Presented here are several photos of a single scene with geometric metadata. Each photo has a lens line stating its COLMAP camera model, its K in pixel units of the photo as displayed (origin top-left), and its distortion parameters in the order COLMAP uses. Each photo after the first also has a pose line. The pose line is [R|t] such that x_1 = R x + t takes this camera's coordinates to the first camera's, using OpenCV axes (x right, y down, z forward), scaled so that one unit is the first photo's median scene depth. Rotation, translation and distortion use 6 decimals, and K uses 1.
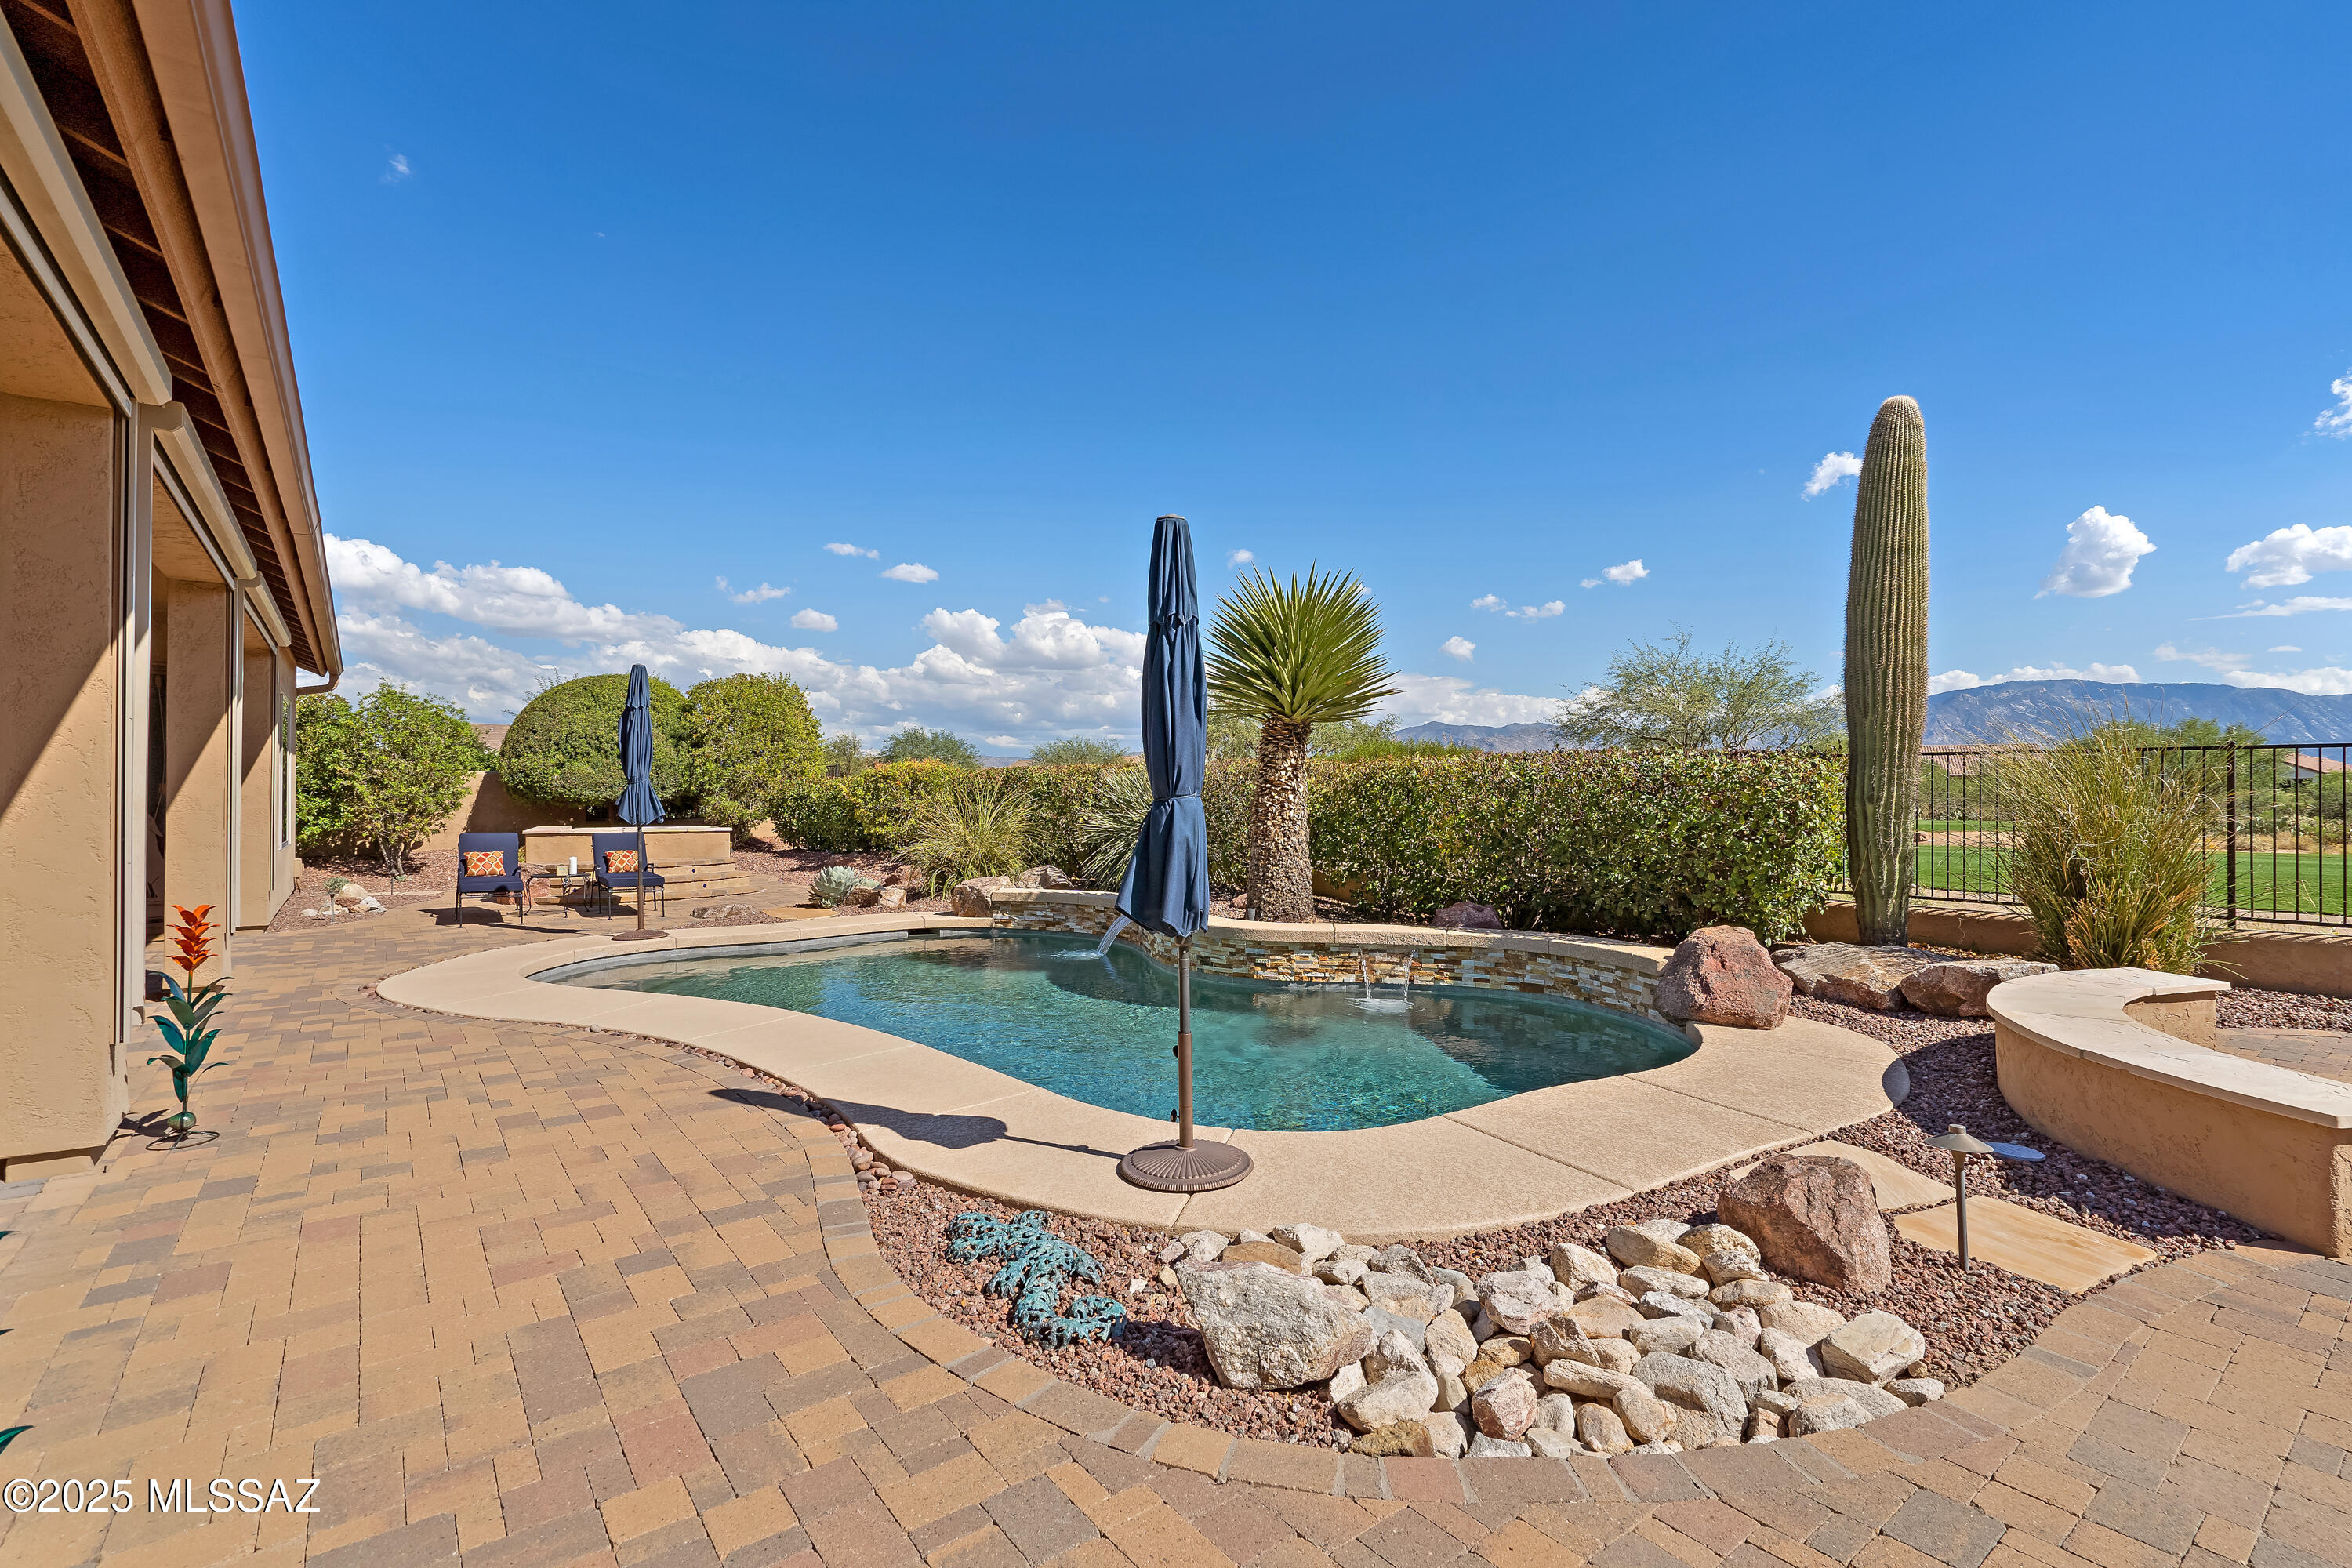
lens RADIAL K [[1082.8, 0, 1178.3], [0, 1082.8, 785.9], [0, 0, 1]] dist [-0.004545, 0.002192]
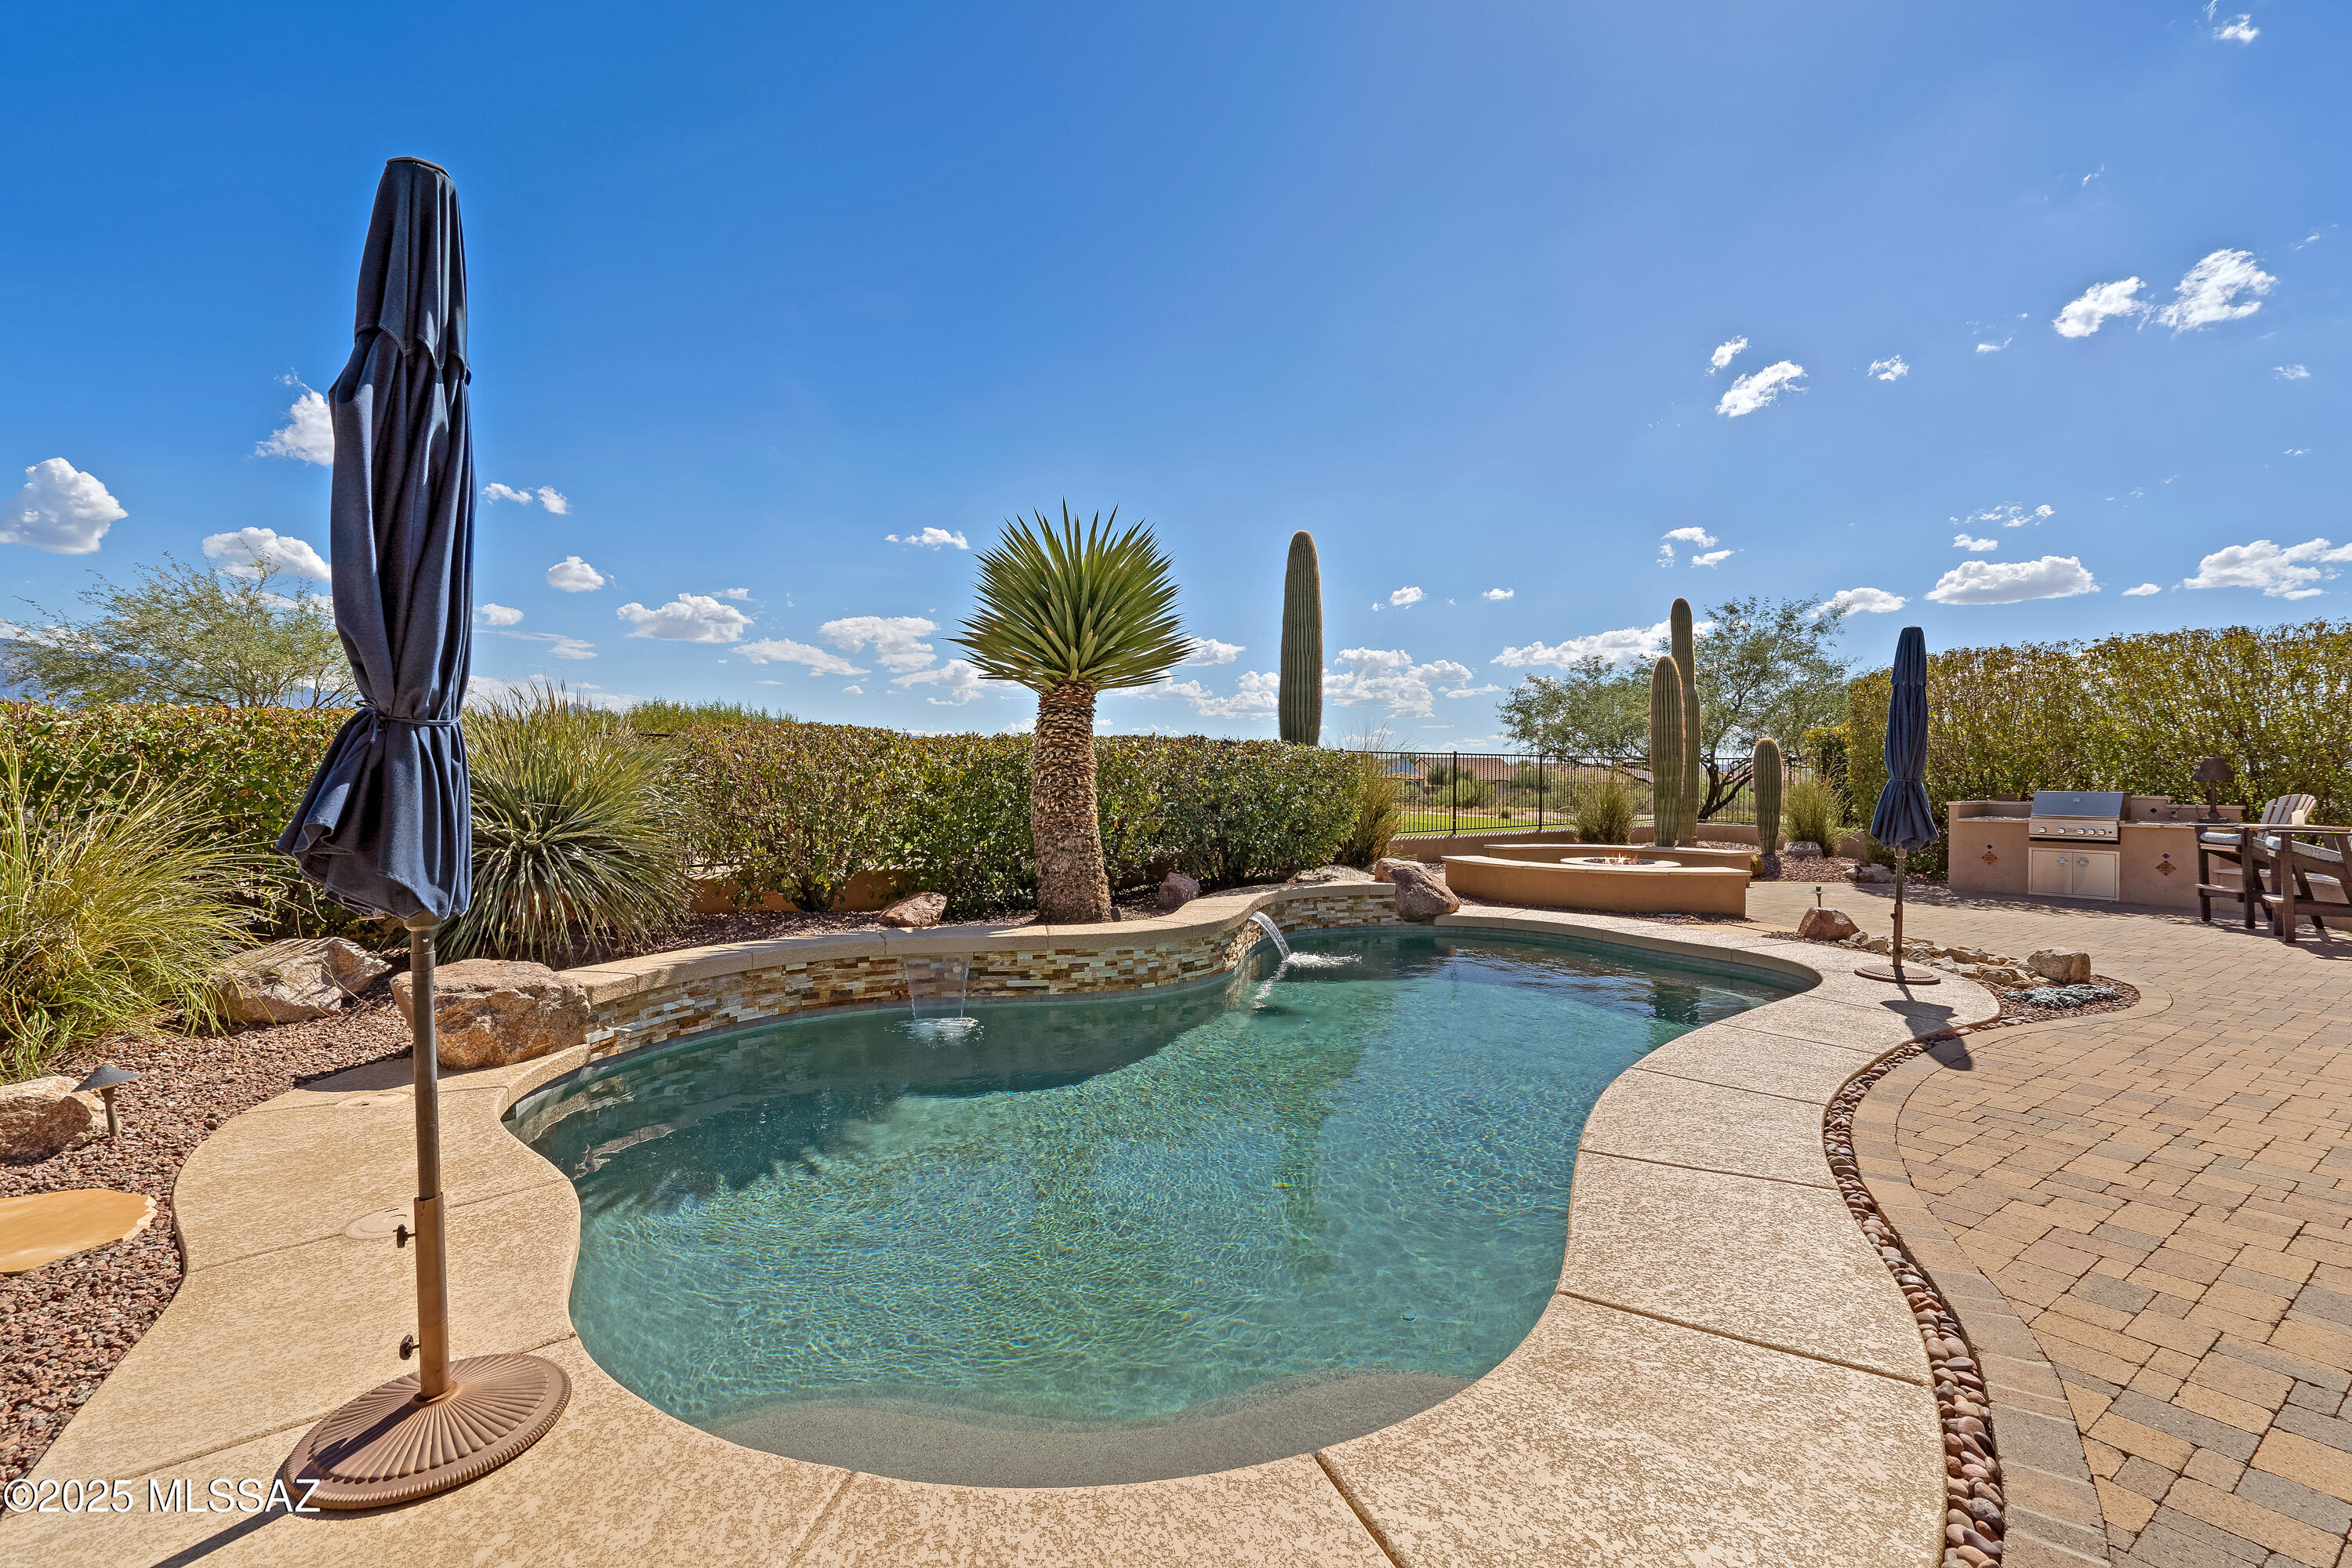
lens RADIAL K [[1082.8, 0, 1173.6], [0, 1082.8, 803.0], [0, 0, 1]] dist [-0.004545, 0.002192]
pose [[0.015088, -0.025787, 0.999554, -0.871086], [-0.010017, 0.999613, 0.025940, 0.010476], [-0.999836, -0.010403, 0.014824, 1.055713]]
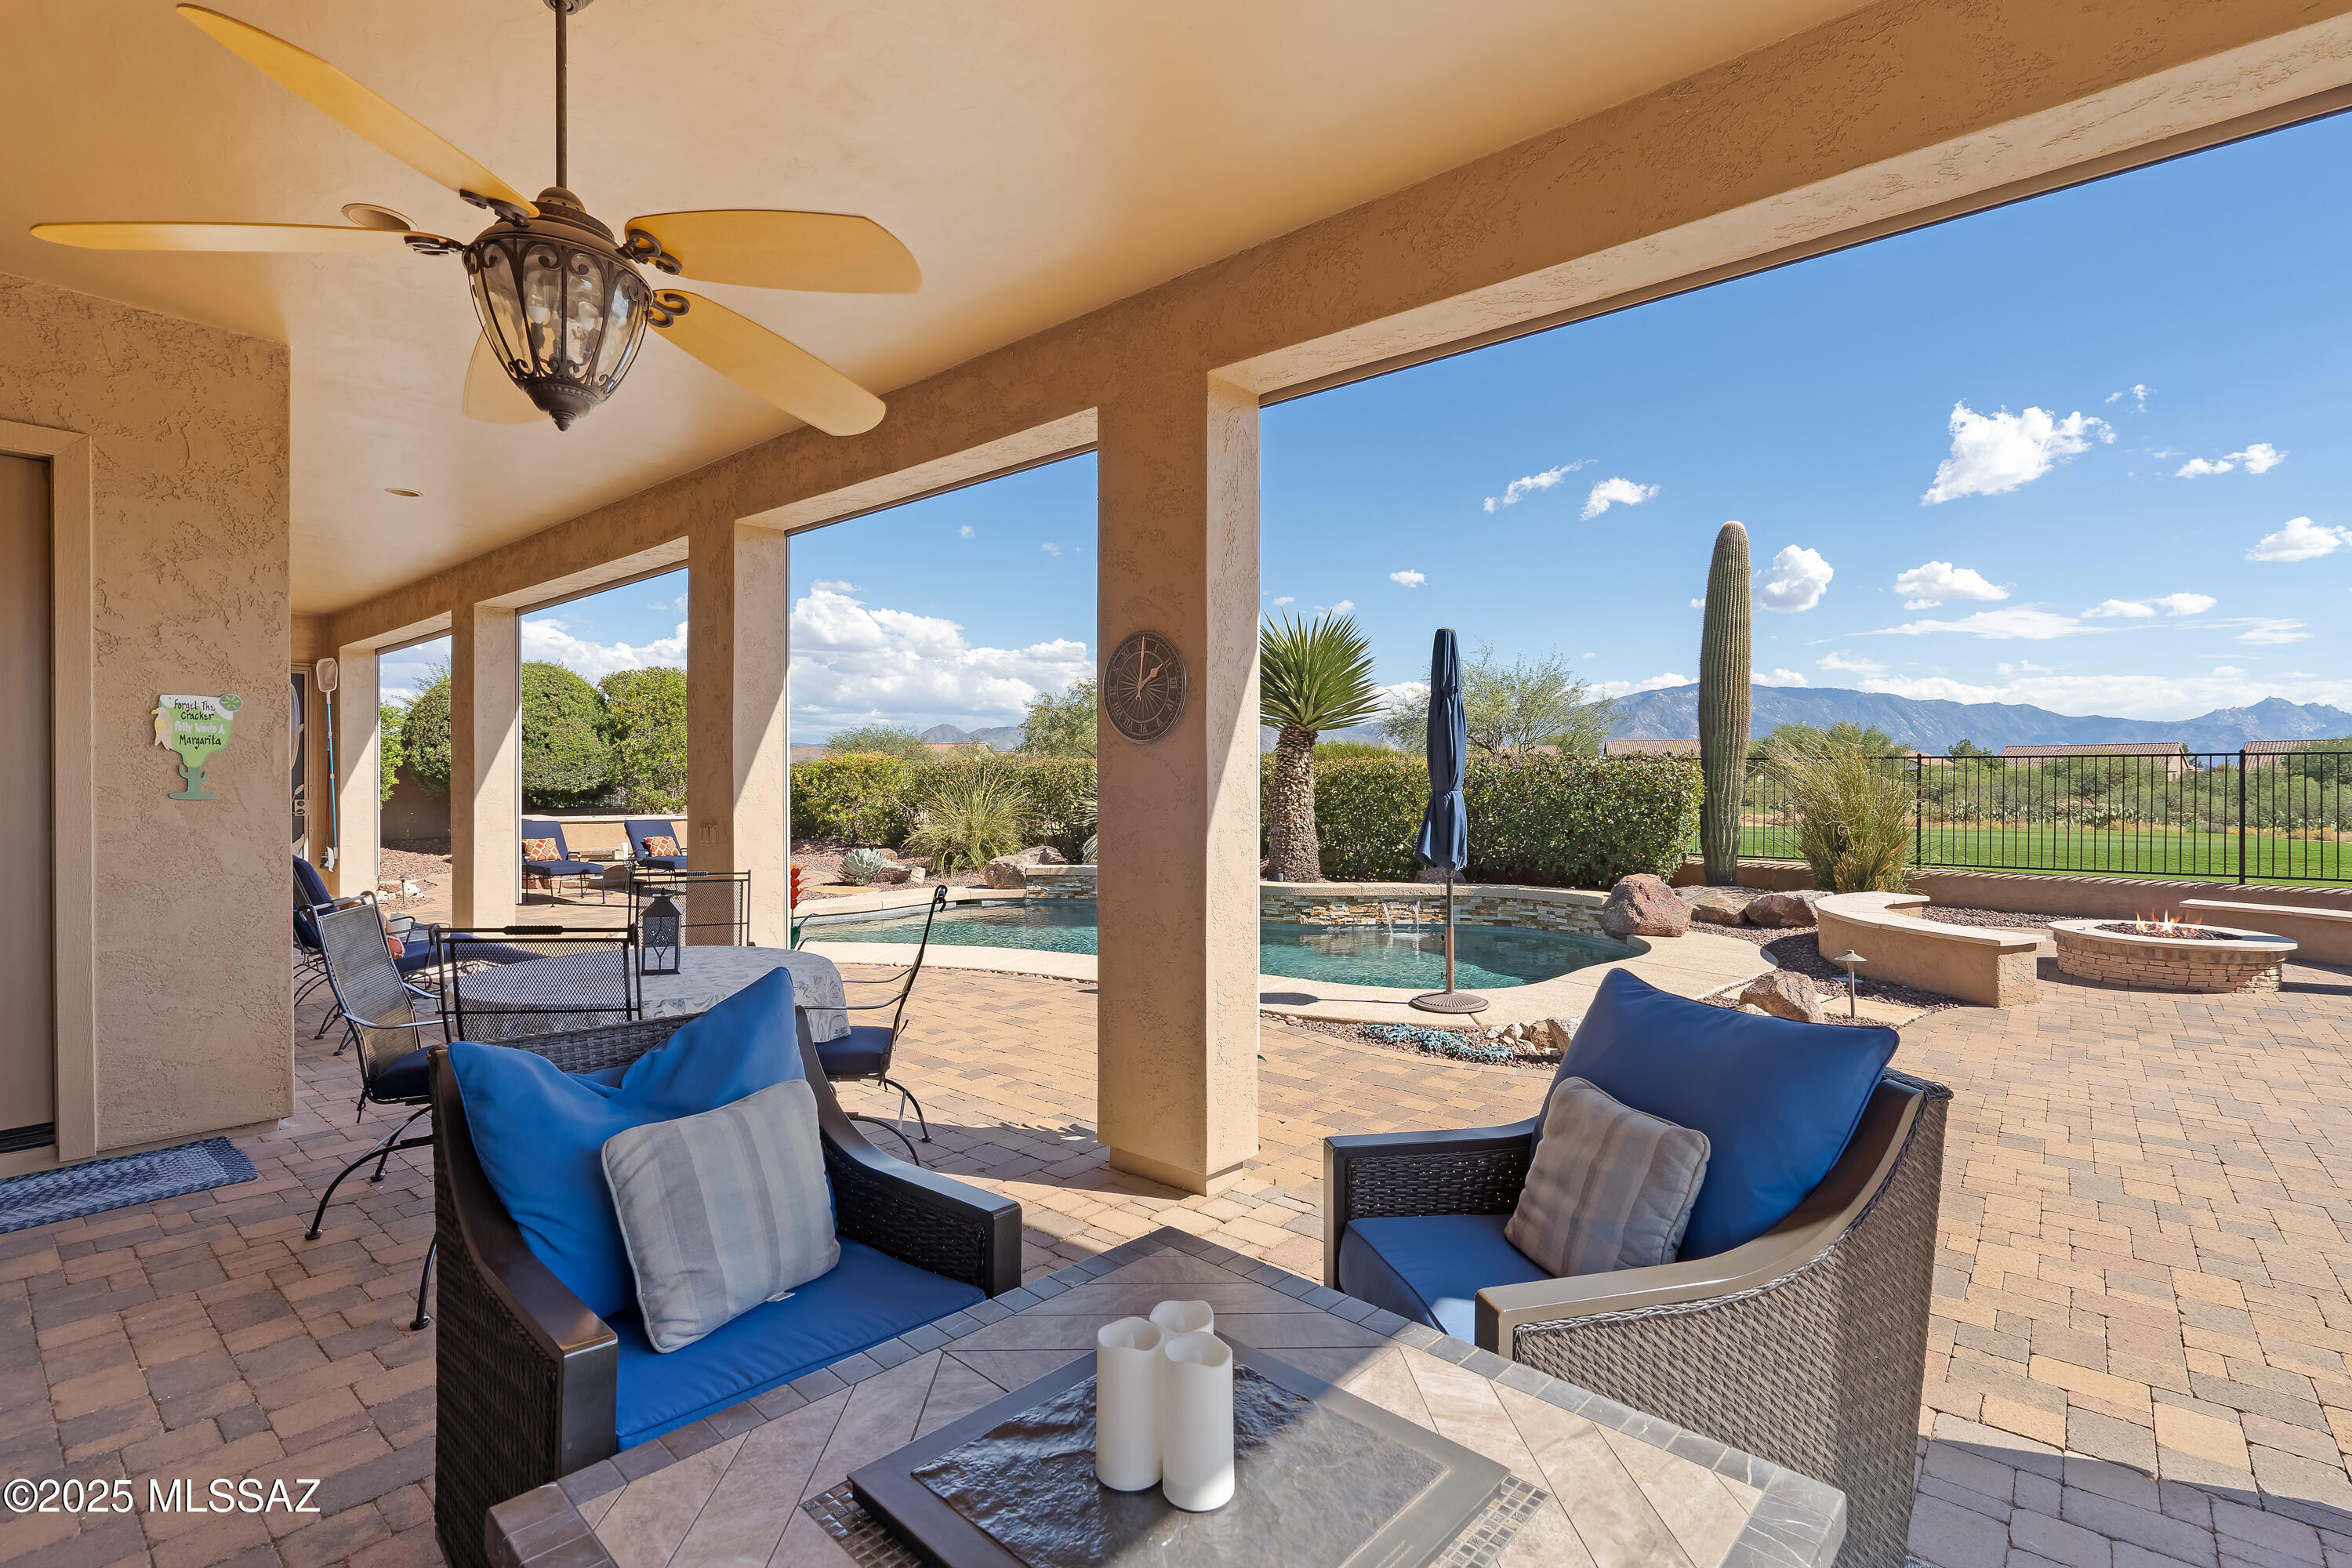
lens RADIAL K [[1082.8, 0, 1192.7], [0, 1082.8, 785.9], [0, 0, 1]] dist [-0.004545, 0.002192]
pose [[0.975555, 0.000373, 0.219753, -0.359865], [-0.002790, 0.999939, 0.010685, -0.006417], [-0.219736, -0.011036, 0.975497, -0.275362]]
